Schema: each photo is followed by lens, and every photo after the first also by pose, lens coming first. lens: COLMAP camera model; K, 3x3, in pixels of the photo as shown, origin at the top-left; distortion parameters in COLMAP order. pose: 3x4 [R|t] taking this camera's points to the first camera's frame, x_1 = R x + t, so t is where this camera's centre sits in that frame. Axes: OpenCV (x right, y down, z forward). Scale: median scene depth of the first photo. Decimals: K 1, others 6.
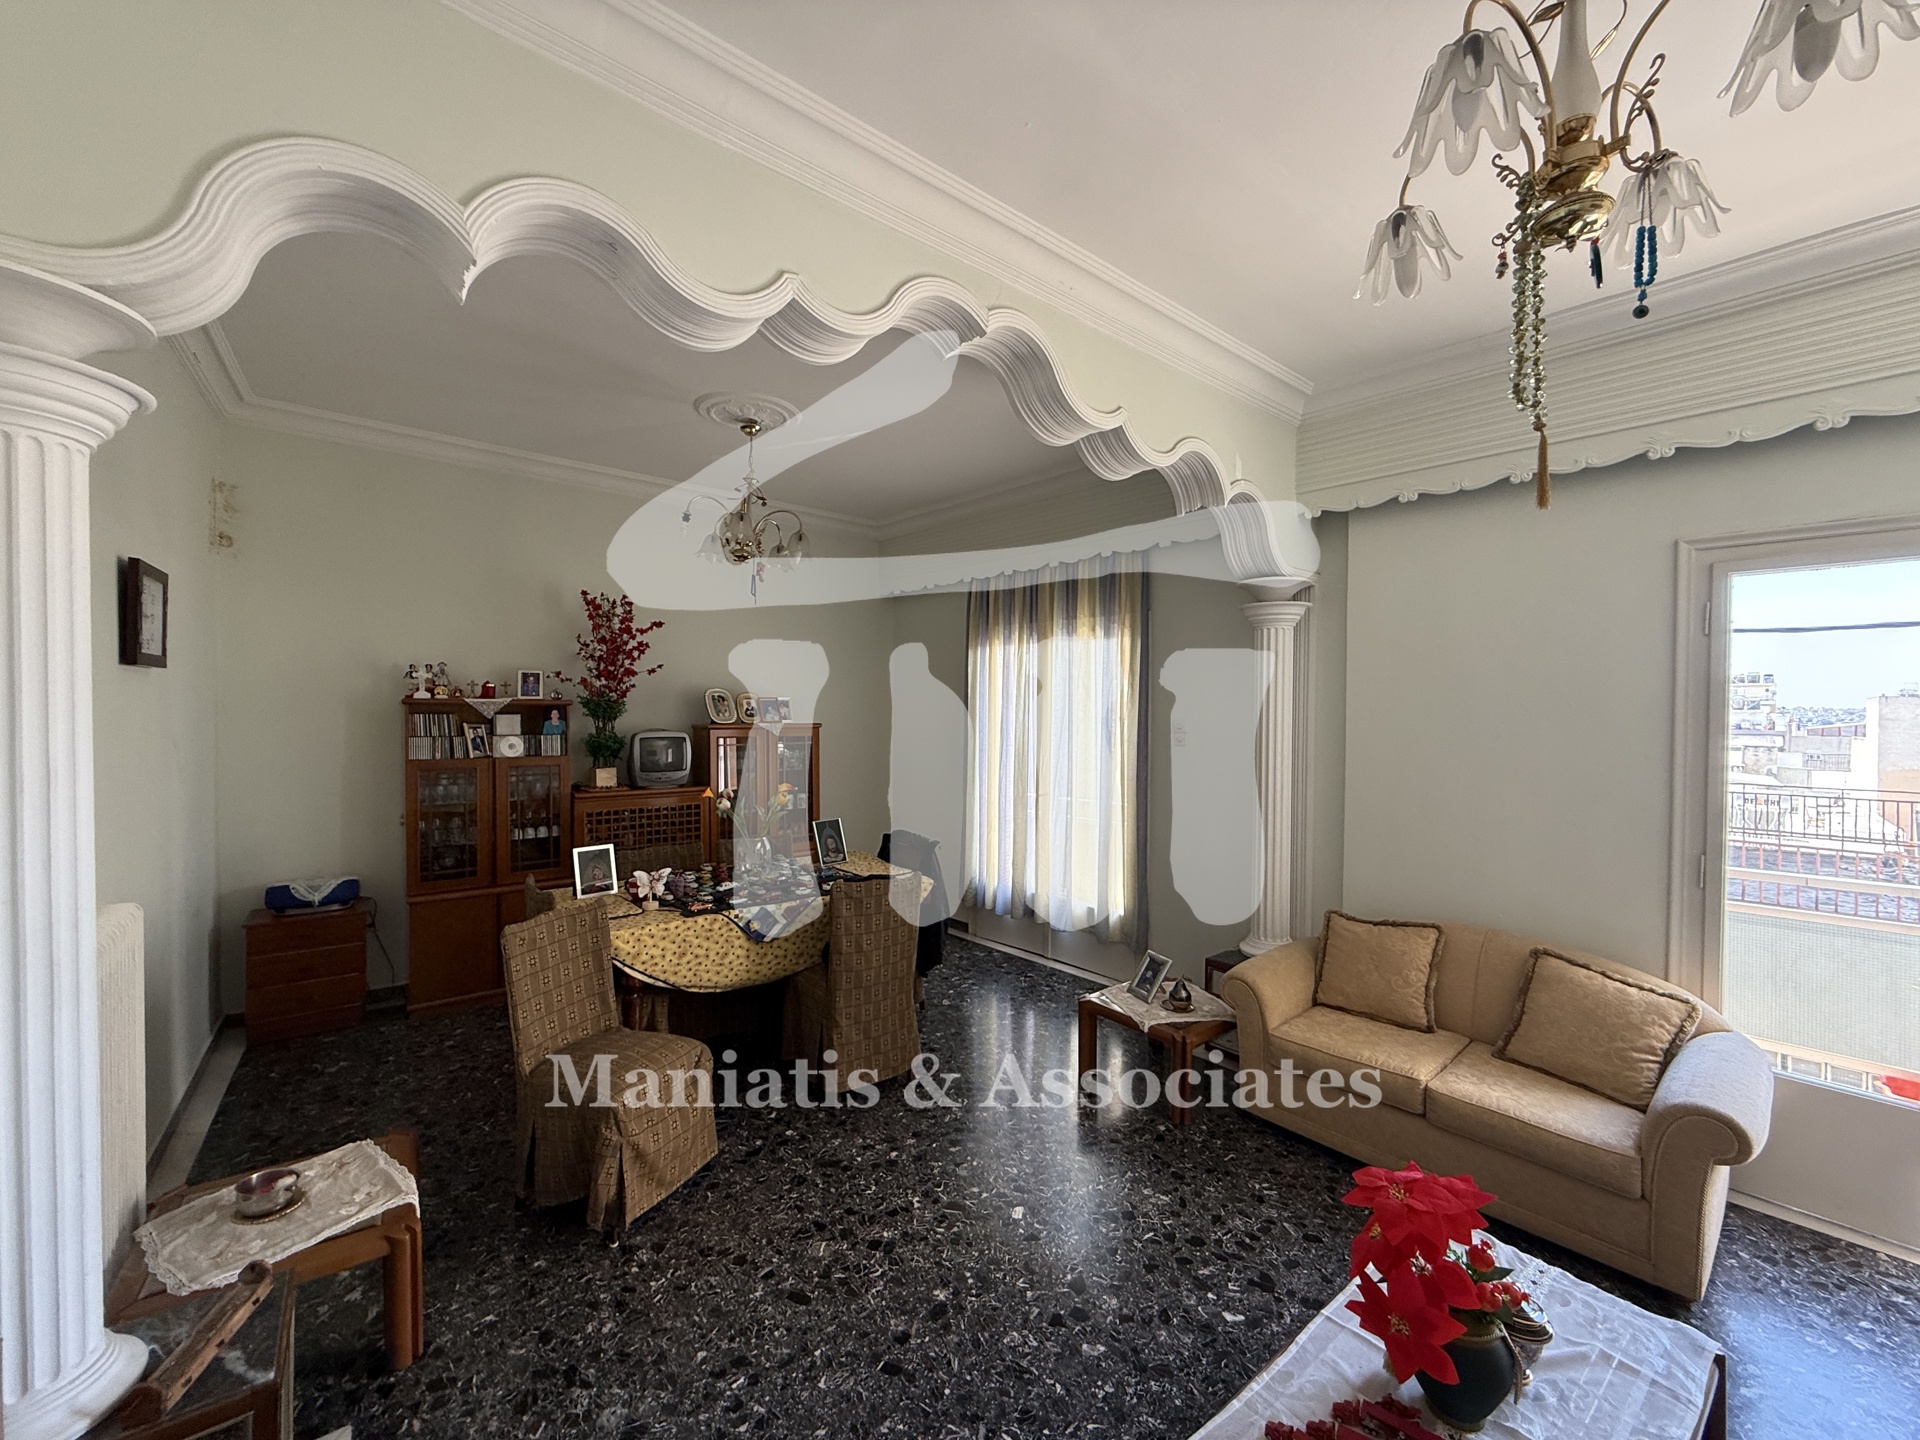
lens RADIAL K [[762.6, 0, 953.5], [0, 762.6, 720.5], [0, 0, 1]] dist [-0.001052, 0.000249]
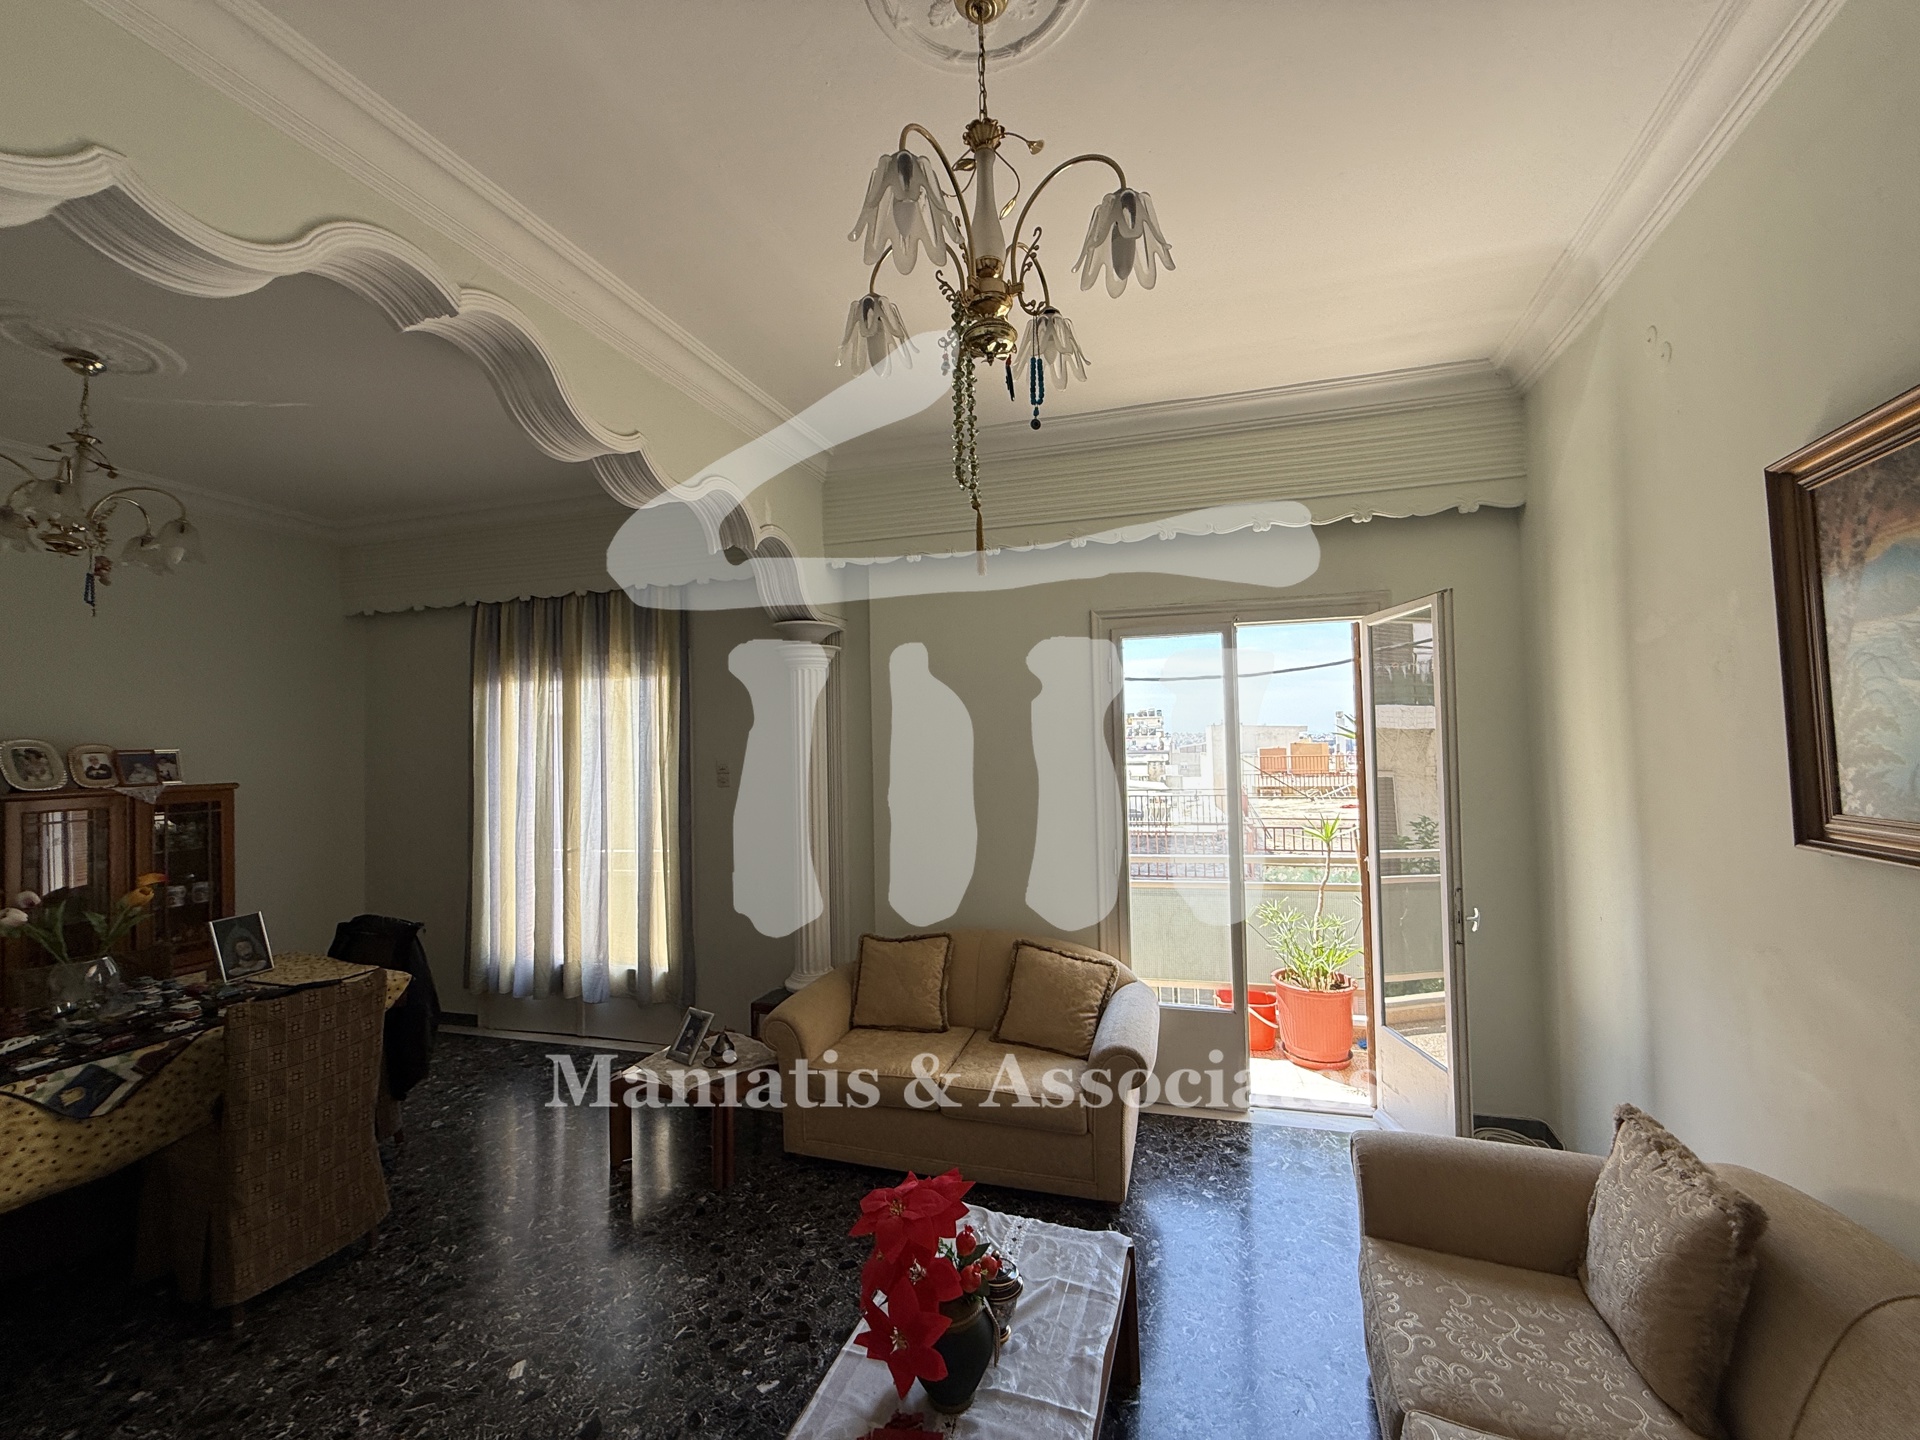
lens RADIAL K [[762.6, 0, 953.9], [0, 762.6, 720.8], [0, 0, 1]] dist [-0.001052, 0.000249]
pose [[0.849559, -0.010932, 0.527381, 0.049275], [0.036956, 0.998562, -0.038833, -0.003818], [-0.526198, 0.052481, 0.848741, 0.015216]]
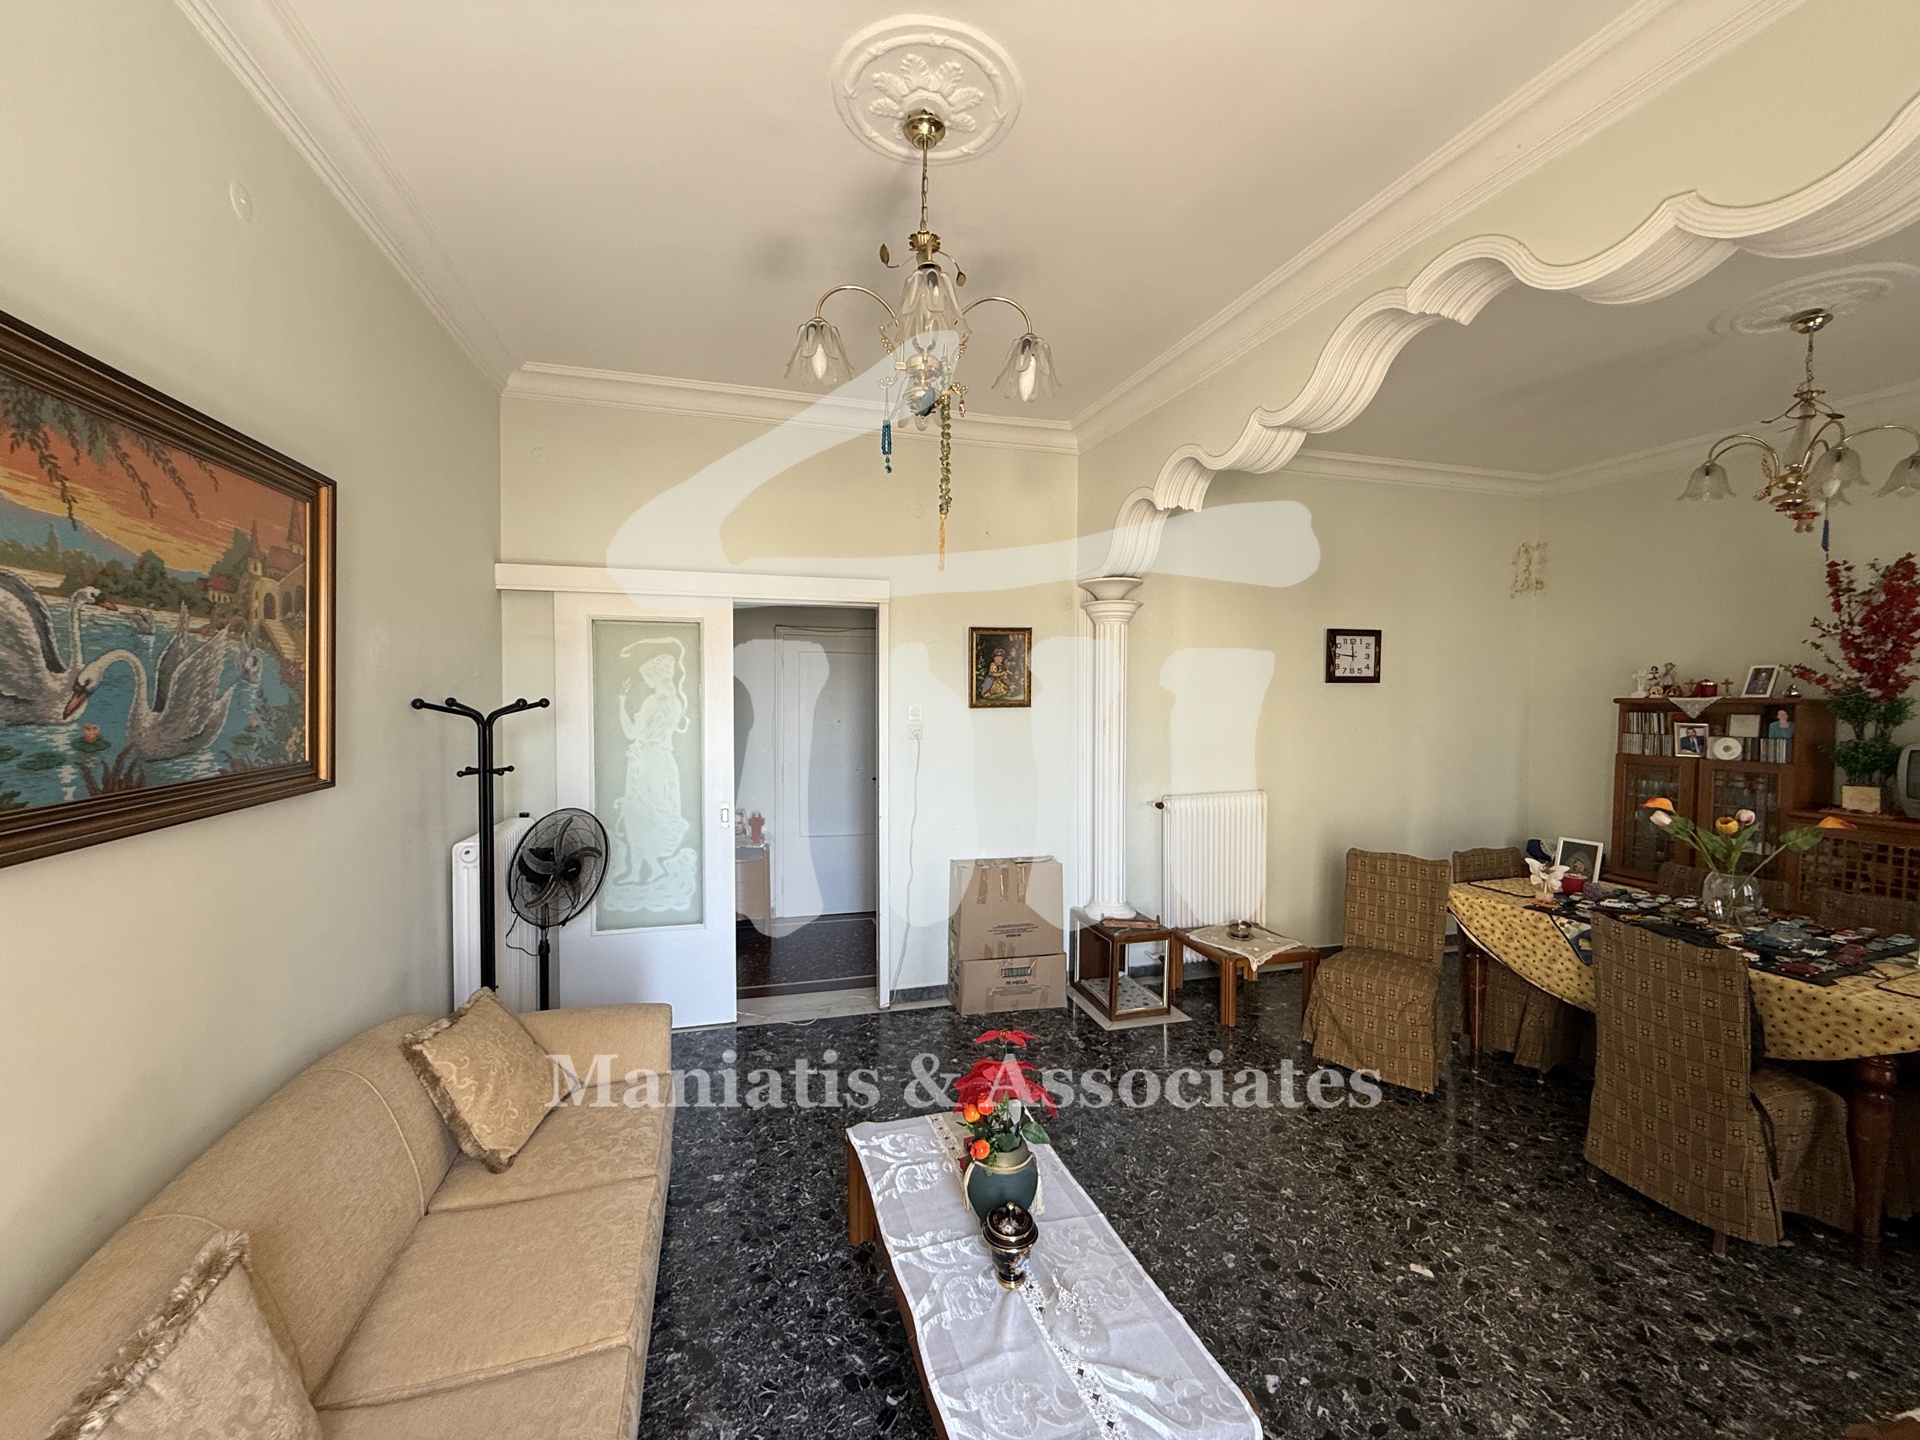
lens RADIAL K [[762.6, 0, 953.8], [0, 762.6, 720.6], [0, 0, 1]] dist [-0.001052, 0.000249]
pose [[-0.358274, 0.018692, -0.933429, 0.926678], [-0.022370, 0.999341, 0.028598, -0.008255], [0.933348, 0.031127, -0.357620, 0.663935]]
